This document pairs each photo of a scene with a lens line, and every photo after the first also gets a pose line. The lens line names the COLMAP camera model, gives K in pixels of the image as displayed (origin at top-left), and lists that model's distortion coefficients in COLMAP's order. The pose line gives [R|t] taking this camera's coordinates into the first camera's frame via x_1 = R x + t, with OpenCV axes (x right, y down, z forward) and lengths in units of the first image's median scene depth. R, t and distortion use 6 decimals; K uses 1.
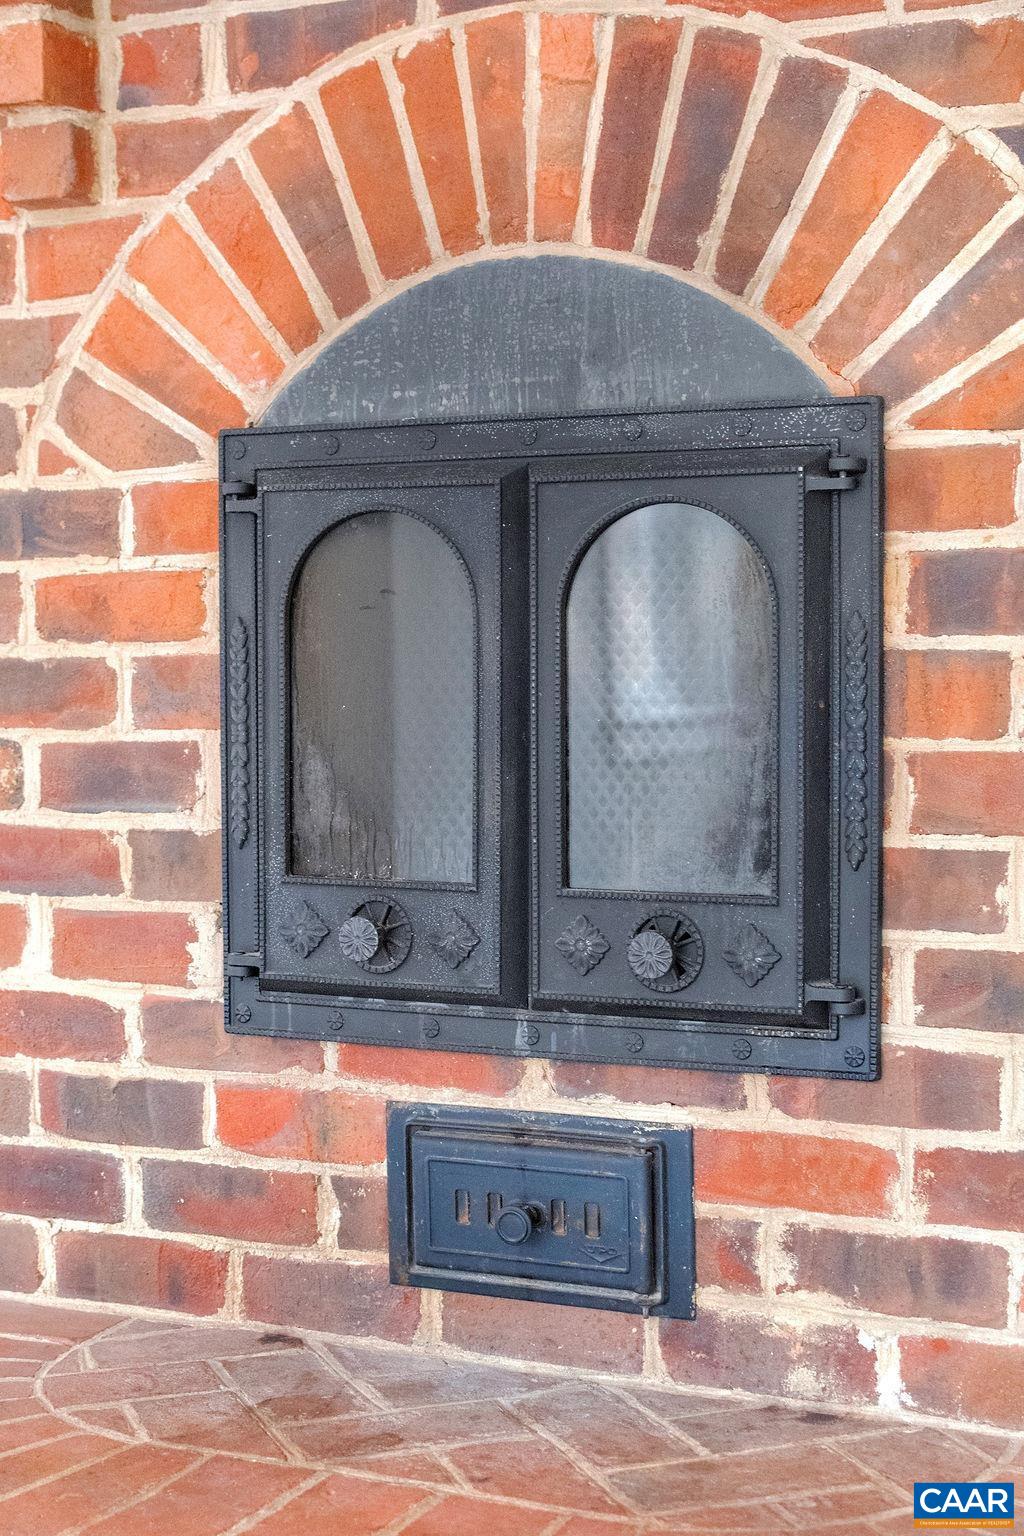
lens RADIAL K [[2406.4, 0, 512.0], [0, 2406.4, 768.0], [0, 0, 1]] dist [-0.009855, -0.025908]
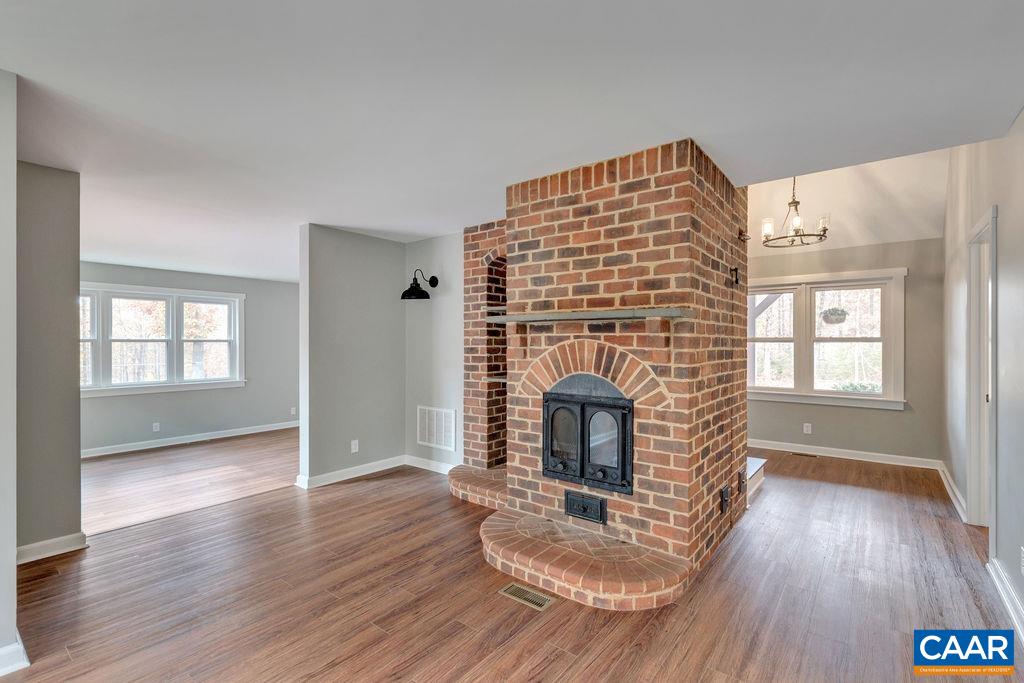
lens RADIAL K [[463.8, 0, 512.0], [0, 463.8, 341.5], [0, 0, 1]] dist [-0.004273, -0.000019]
pose [[0.977598, 0.008909, -0.210291, 0.080477], [-0.018202, 0.998939, -0.042299, -0.235770], [0.209691, 0.045179, 0.976723, -0.393378]]
